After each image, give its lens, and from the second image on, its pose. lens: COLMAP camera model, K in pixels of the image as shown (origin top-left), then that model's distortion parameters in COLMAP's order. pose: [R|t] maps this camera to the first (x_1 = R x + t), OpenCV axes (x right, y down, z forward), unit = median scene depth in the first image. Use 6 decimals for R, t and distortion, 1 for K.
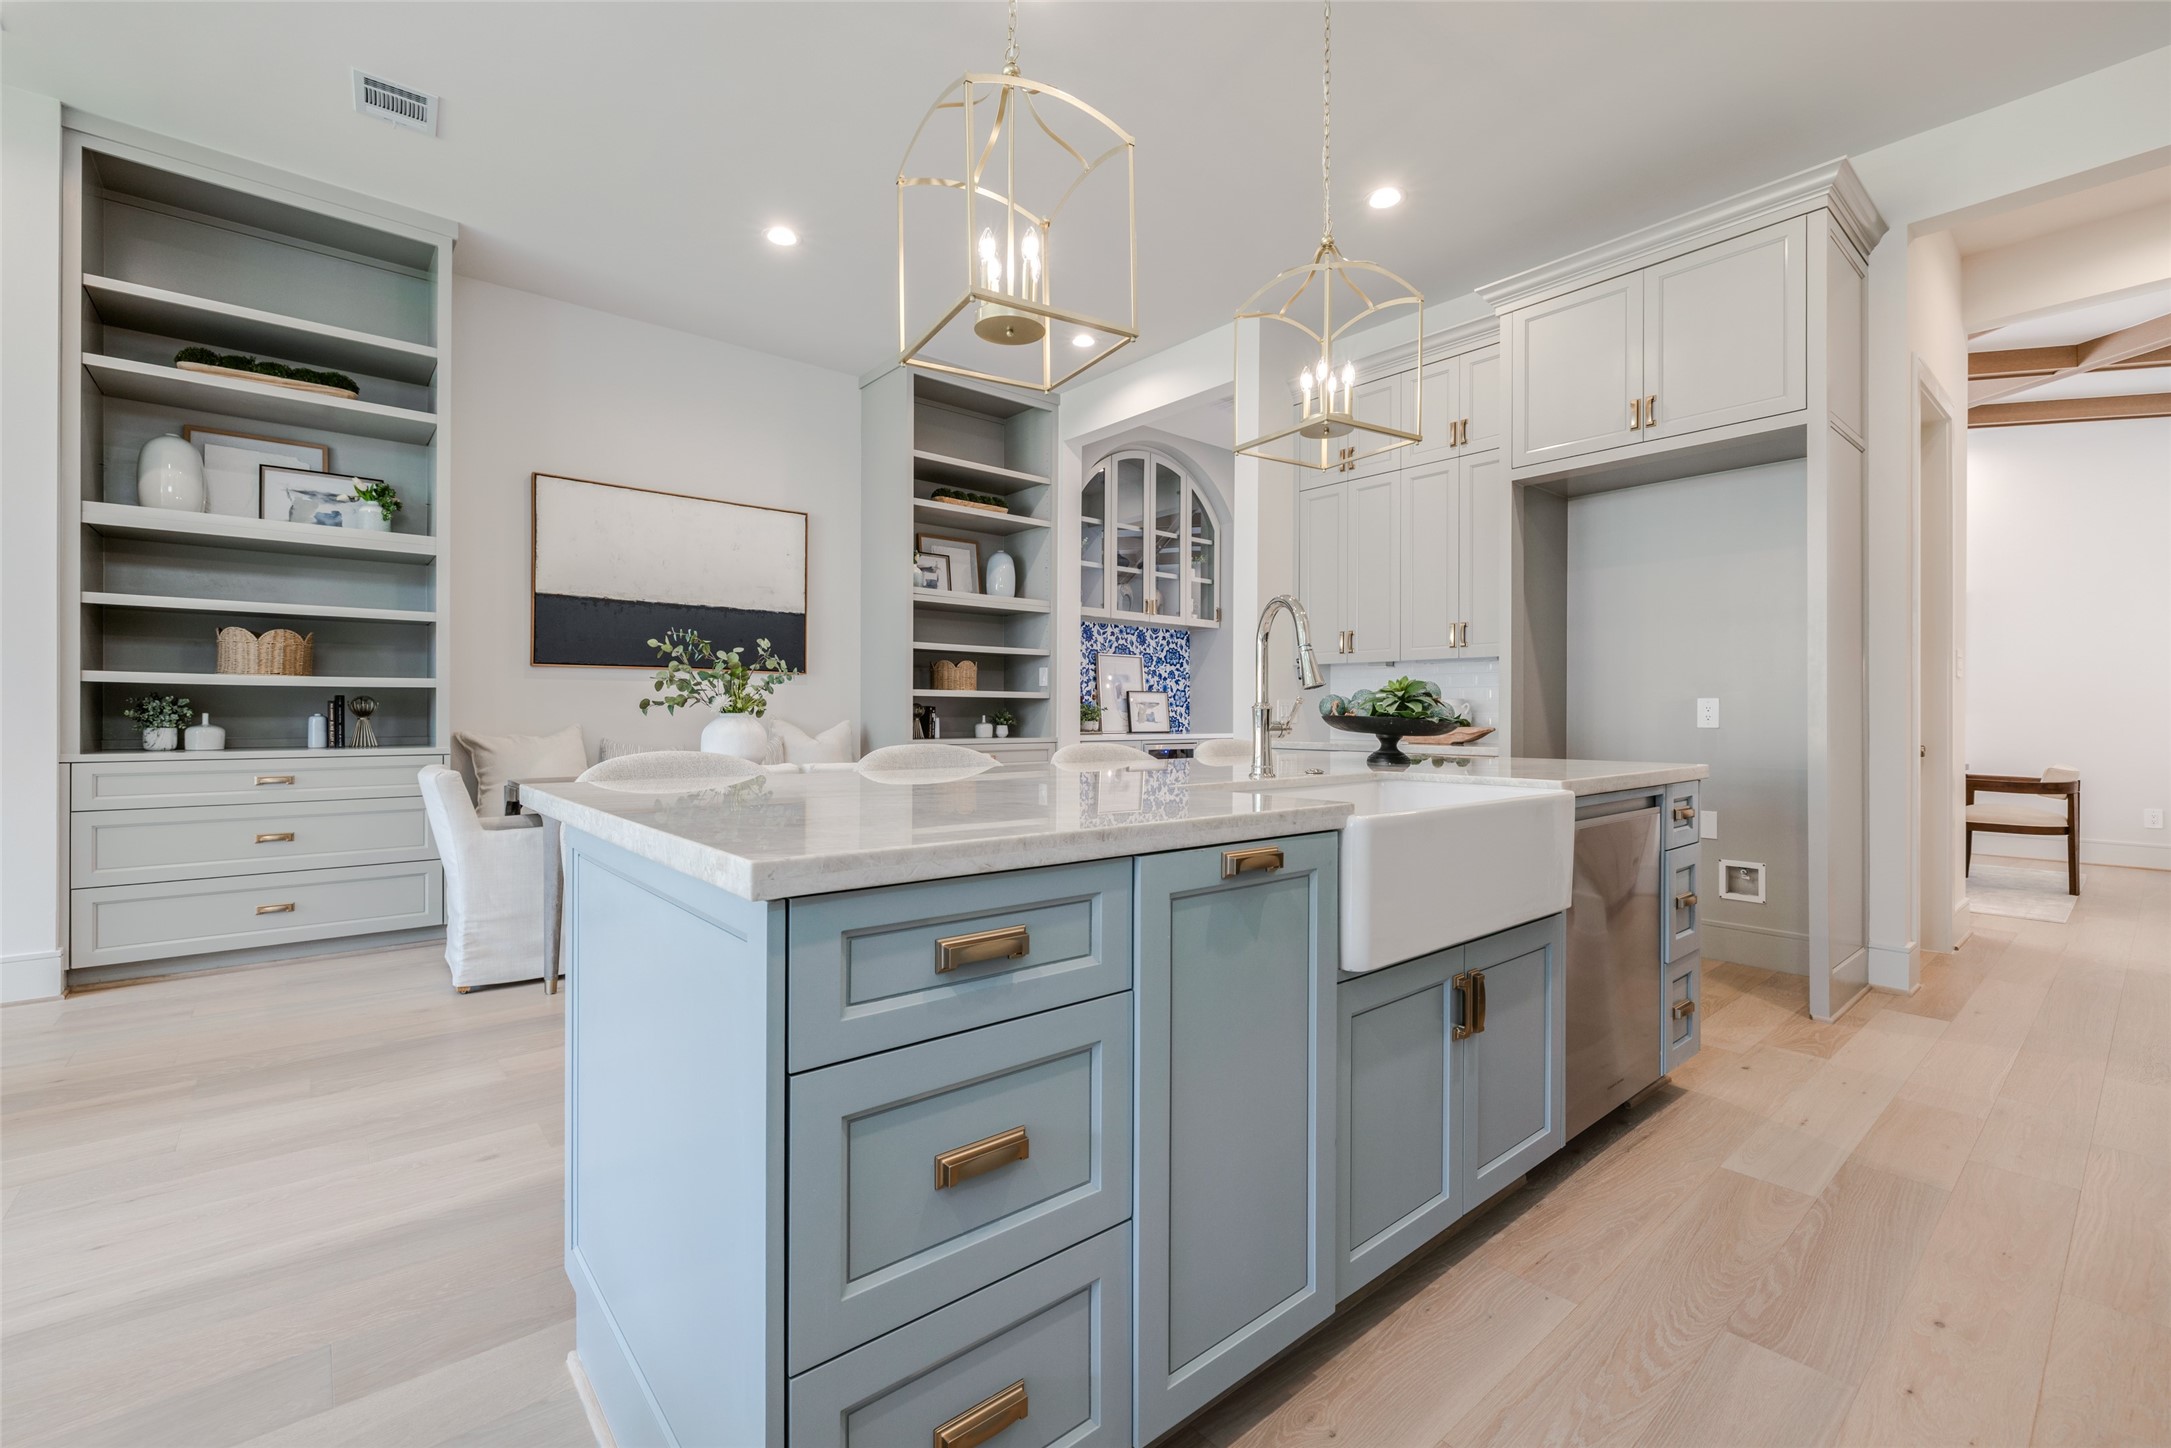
lens RADIAL K [[912.9, 0, 1086.7], [0, 912.9, 720.7], [0, 0, 1]] dist [-0.000411, 0.000395]
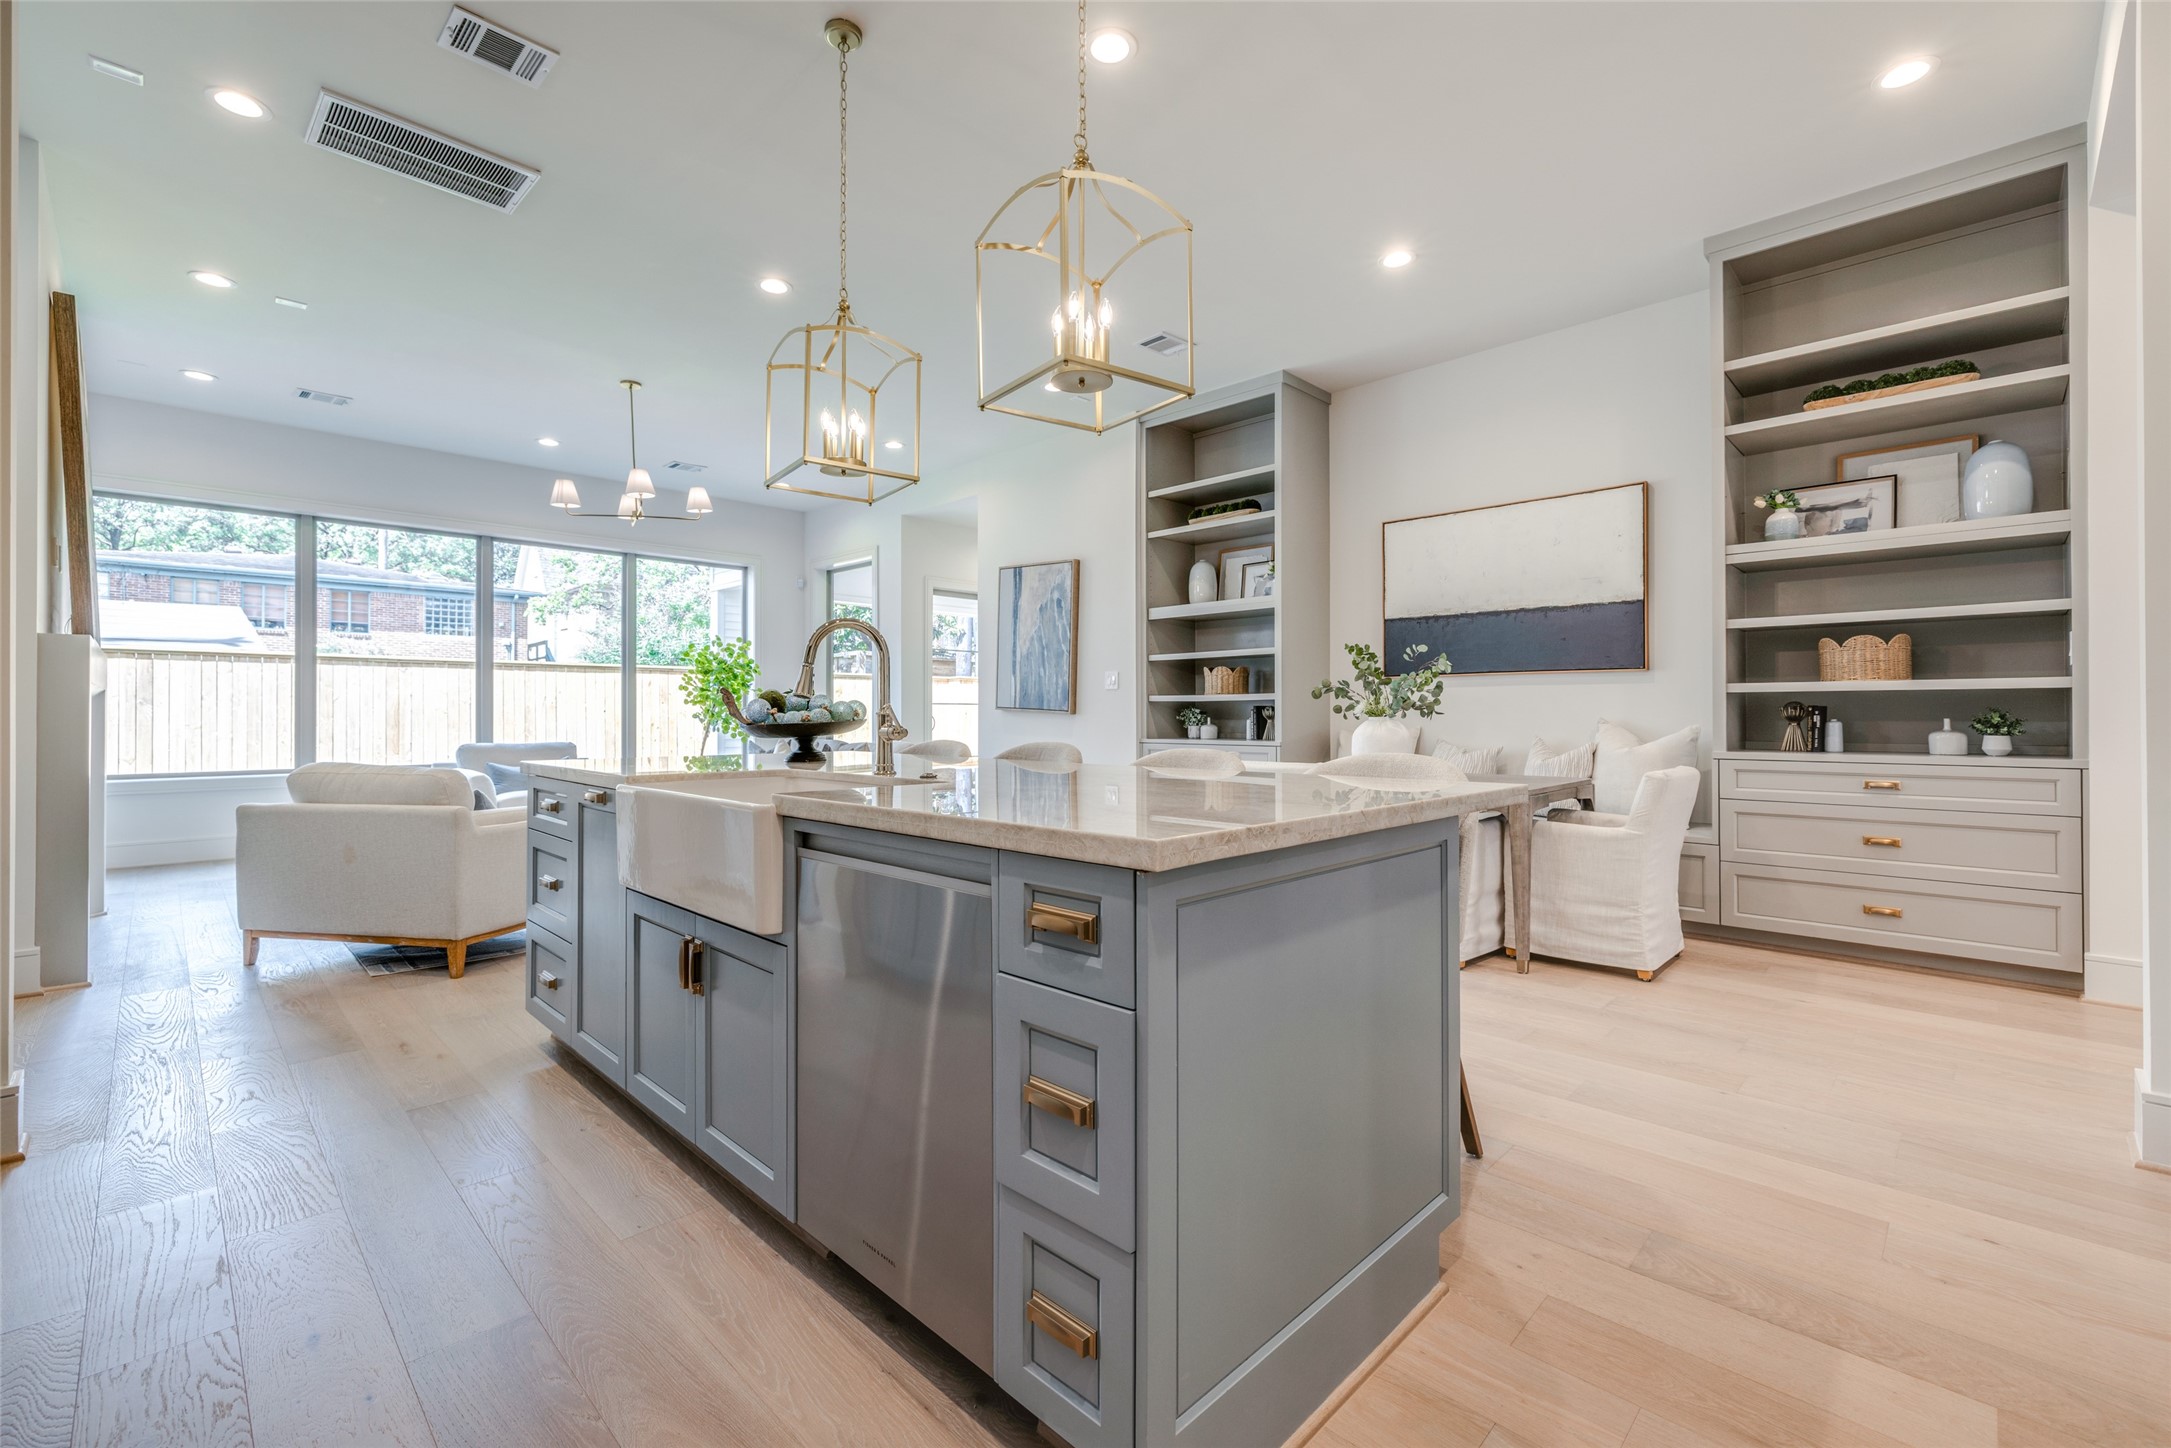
lens RADIAL K [[912.9, 0, 1107.7], [0, 912.9, 708.6], [0, 0, 1]] dist [-0.000411, 0.000395]
pose [[0.108260, -0.011428, -0.994057, 0.720327], [-0.005148, 0.999914, -0.012056, -0.003571], [0.994109, 0.006423, 0.108192, 0.611492]]
